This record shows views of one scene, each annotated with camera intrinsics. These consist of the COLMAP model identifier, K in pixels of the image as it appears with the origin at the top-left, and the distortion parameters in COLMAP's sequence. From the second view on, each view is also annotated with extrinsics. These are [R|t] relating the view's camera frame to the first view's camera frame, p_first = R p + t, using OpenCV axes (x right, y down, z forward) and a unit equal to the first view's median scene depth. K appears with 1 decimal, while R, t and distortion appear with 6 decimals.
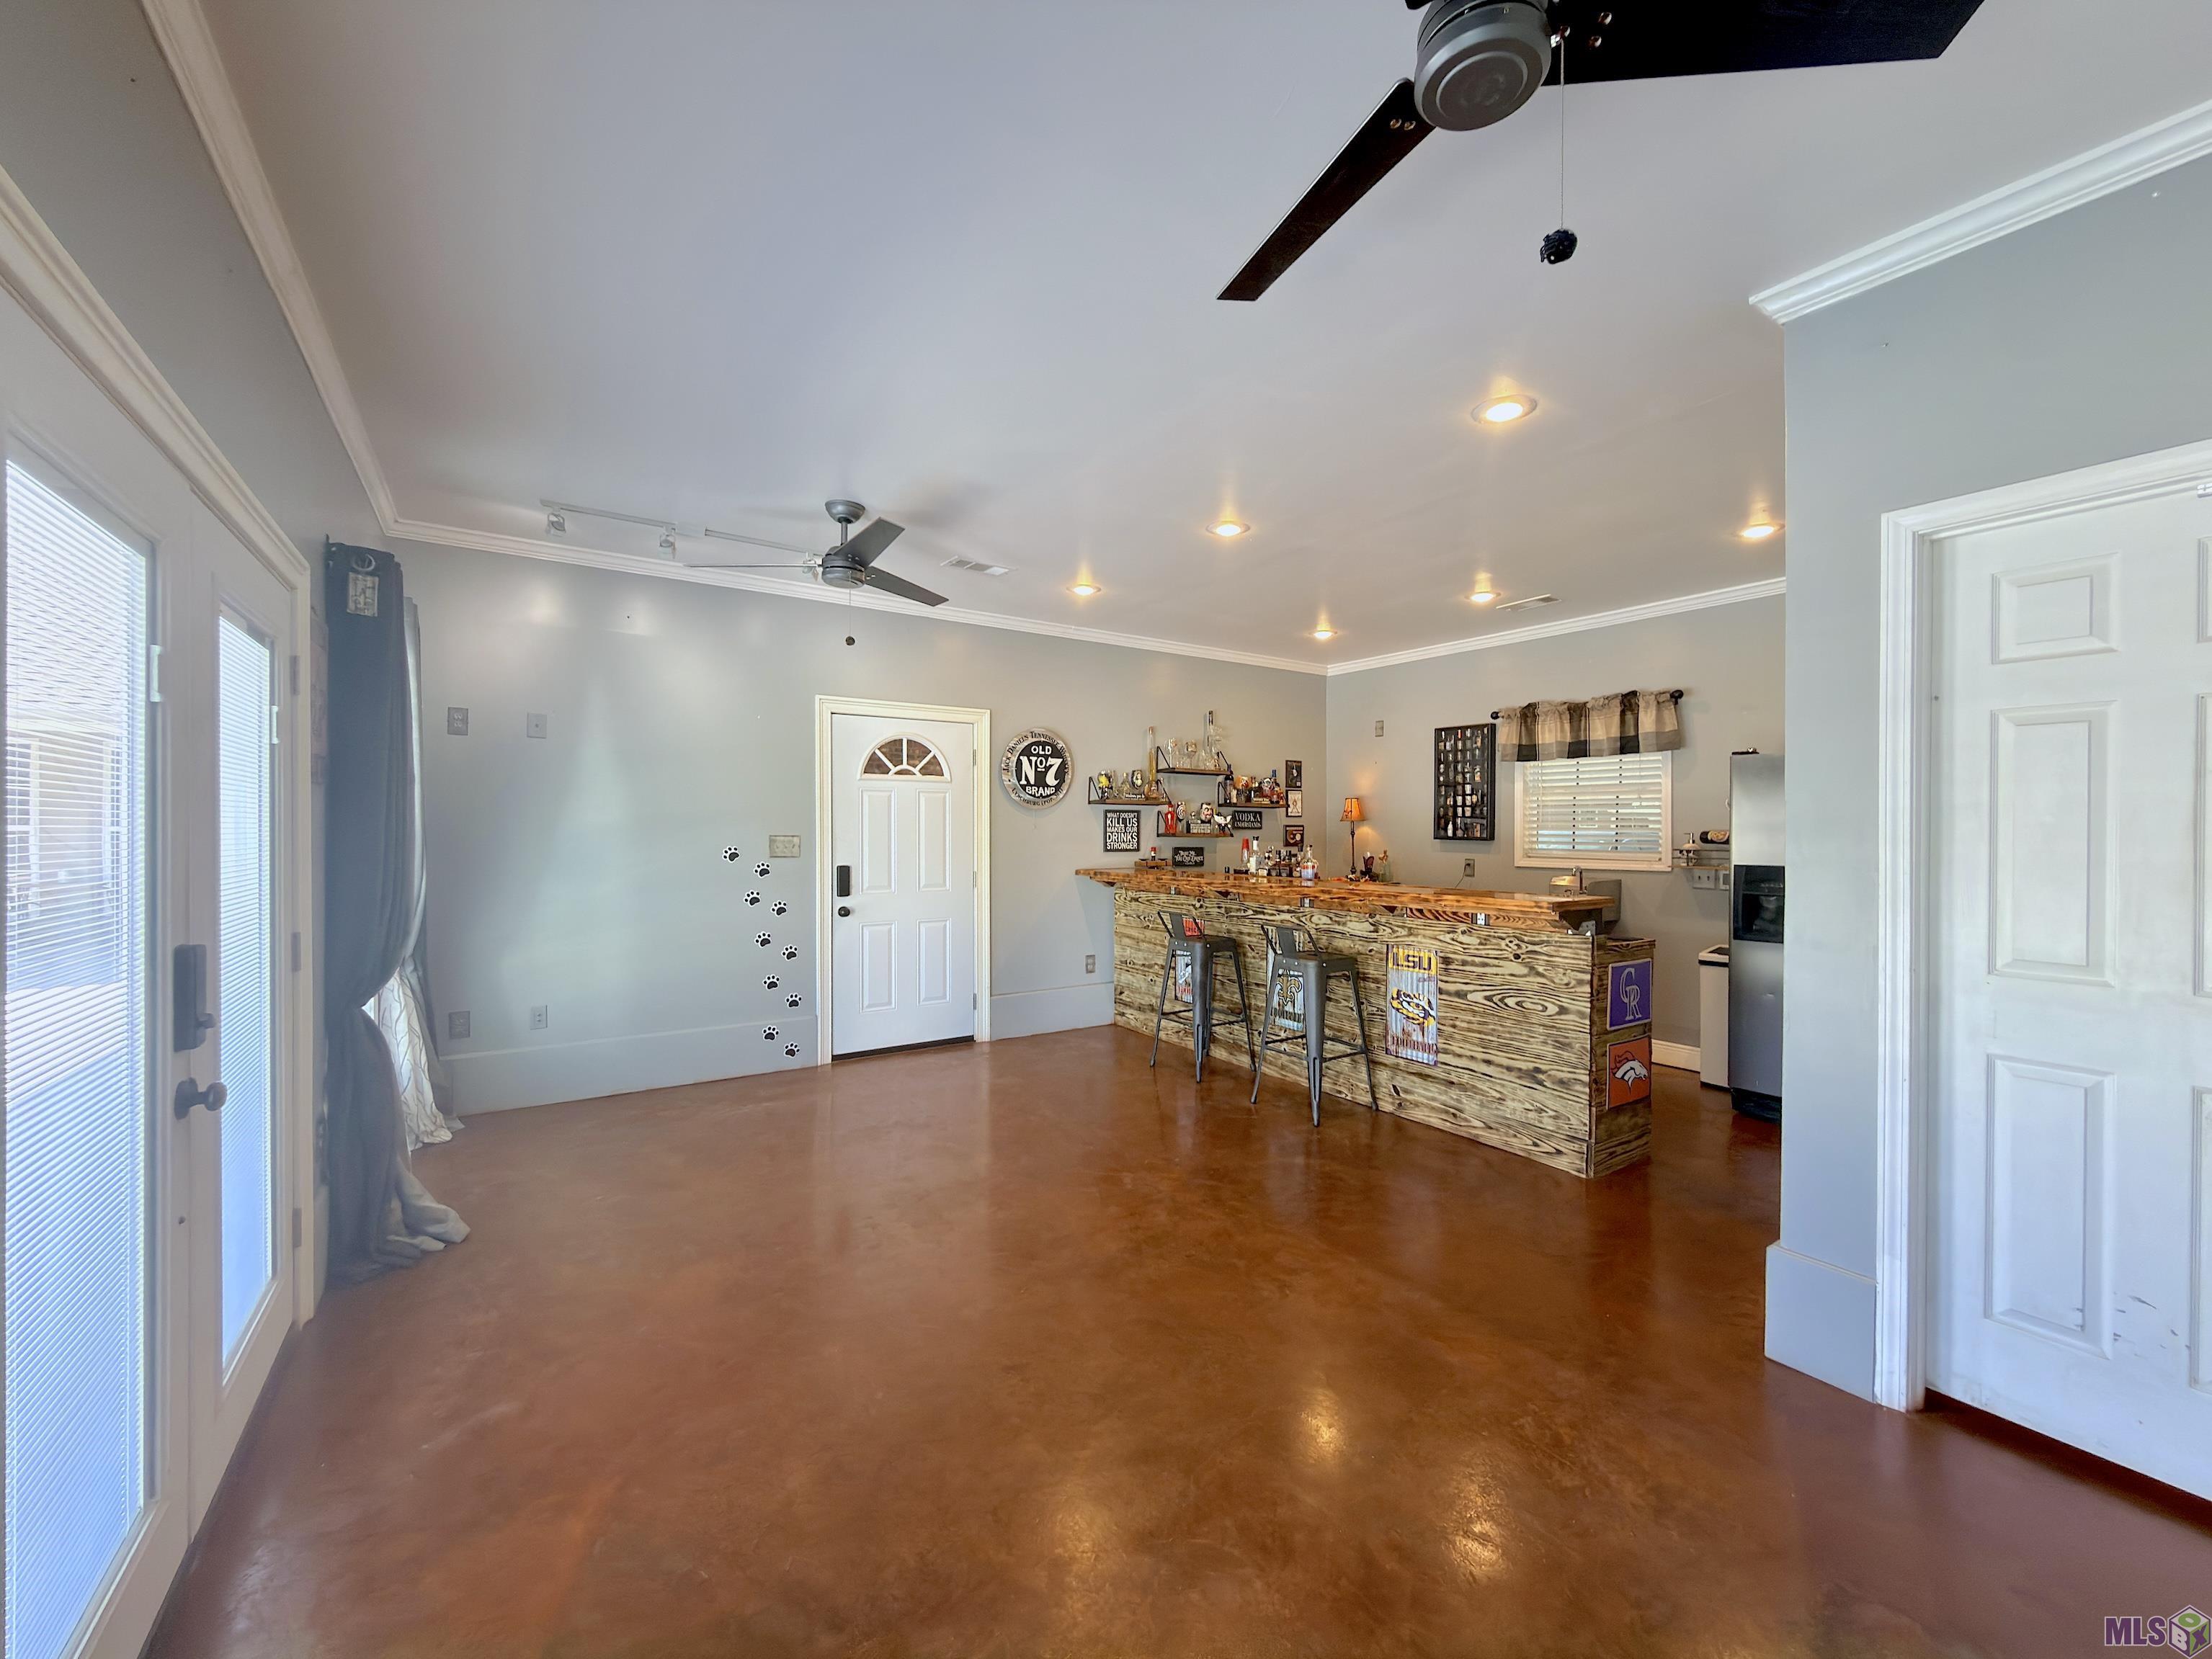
lens RADIAL K [[885.7, 0, 1109.2], [0, 885.7, 829.3], [0, 0, 1]] dist [-0.002098, 0.000213]
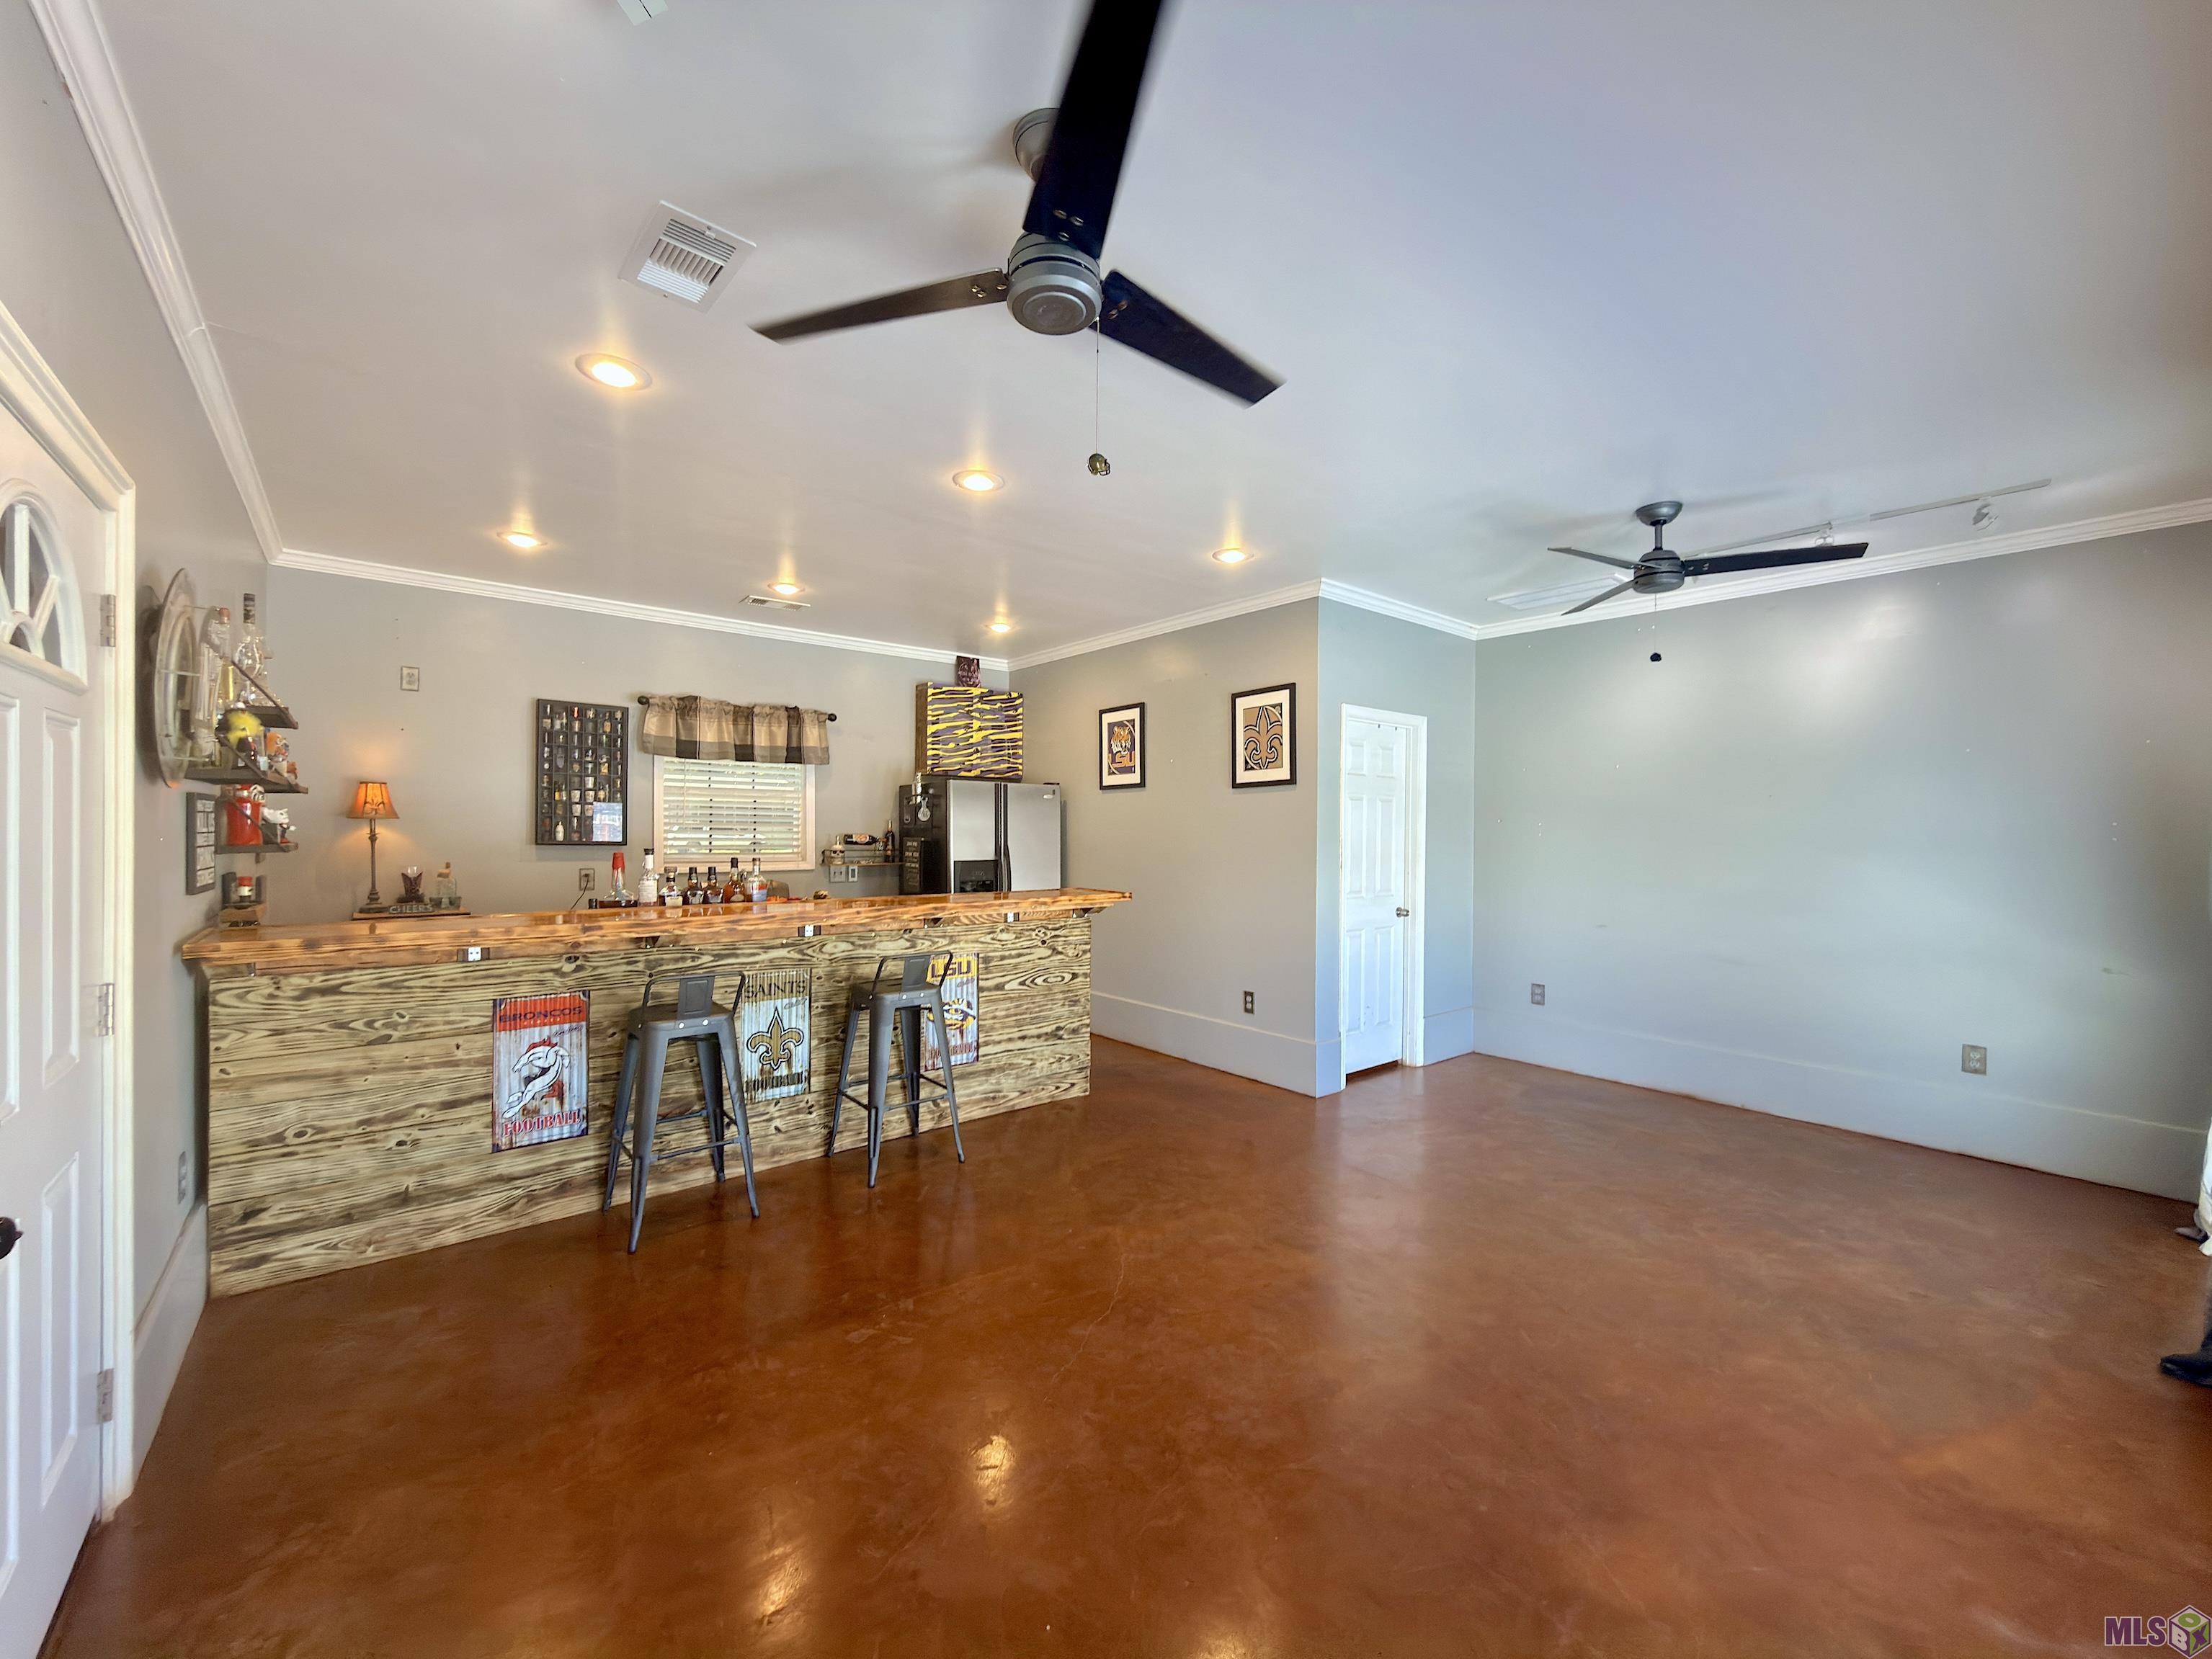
lens RADIAL K [[885.7, 0, 1109.2], [0, 885.7, 829.3], [0, 0, 1]] dist [-0.002098, 0.000213]
pose [[-0.101243, -0.005383, 0.994847, -0.589674], [-0.010215, 0.999938, 0.004371, -0.014417], [-0.994809, -0.009719, -0.101292, 0.798852]]
